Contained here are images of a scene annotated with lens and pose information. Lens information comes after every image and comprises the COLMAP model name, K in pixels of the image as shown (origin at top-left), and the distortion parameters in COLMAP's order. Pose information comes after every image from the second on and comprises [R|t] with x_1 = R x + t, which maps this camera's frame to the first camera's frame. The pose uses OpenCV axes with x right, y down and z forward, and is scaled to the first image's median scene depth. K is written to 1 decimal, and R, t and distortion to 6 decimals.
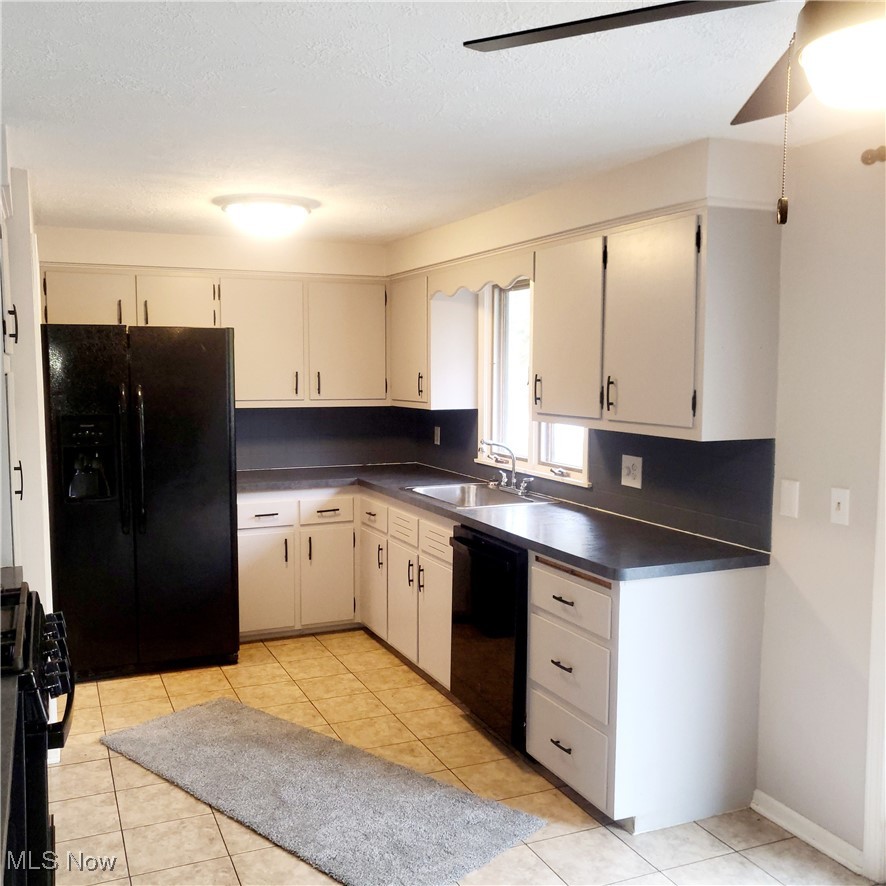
lens RADIAL K [[894.0, 0, 444.4], [0, 894.0, 440.1], [0, 0, 1]] dist [0.023143, 0.000000]
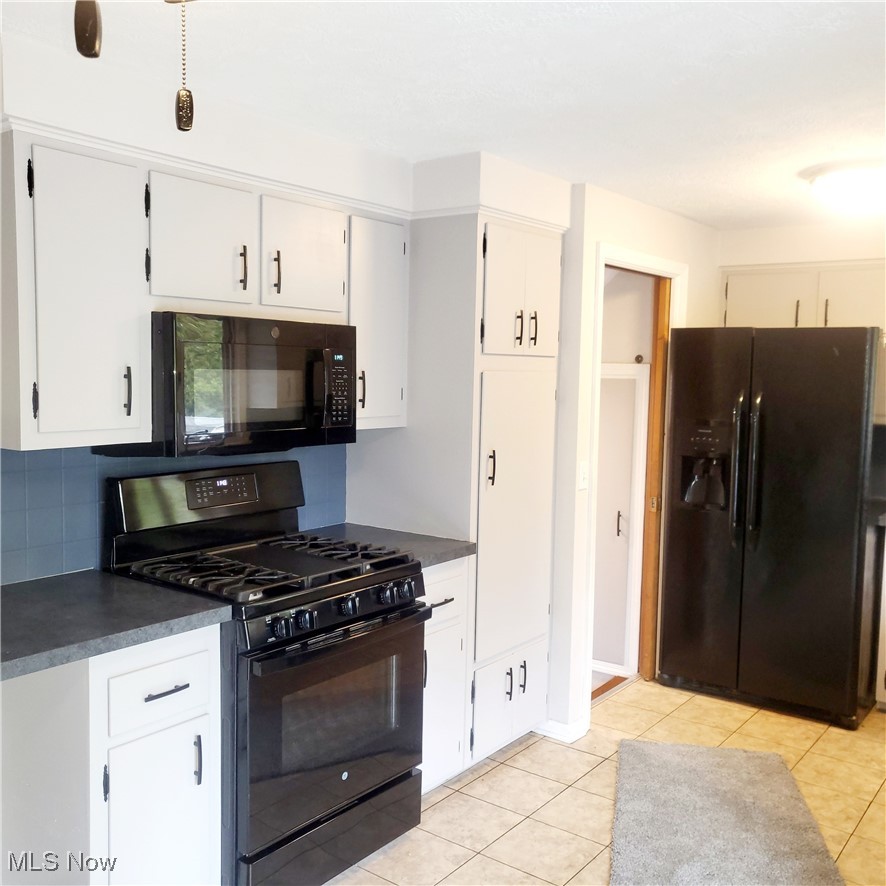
lens RADIAL K [[894.0, 0, 443.7], [0, 894.0, 448.6], [0, 0, 1]] dist [0.023143, 0.000000]
pose [[0.481504, 0.068952, -0.873727, 0.334741], [-0.080165, 0.996187, 0.034438, -0.008658], [0.872770, 0.053460, 0.485196, 0.291074]]
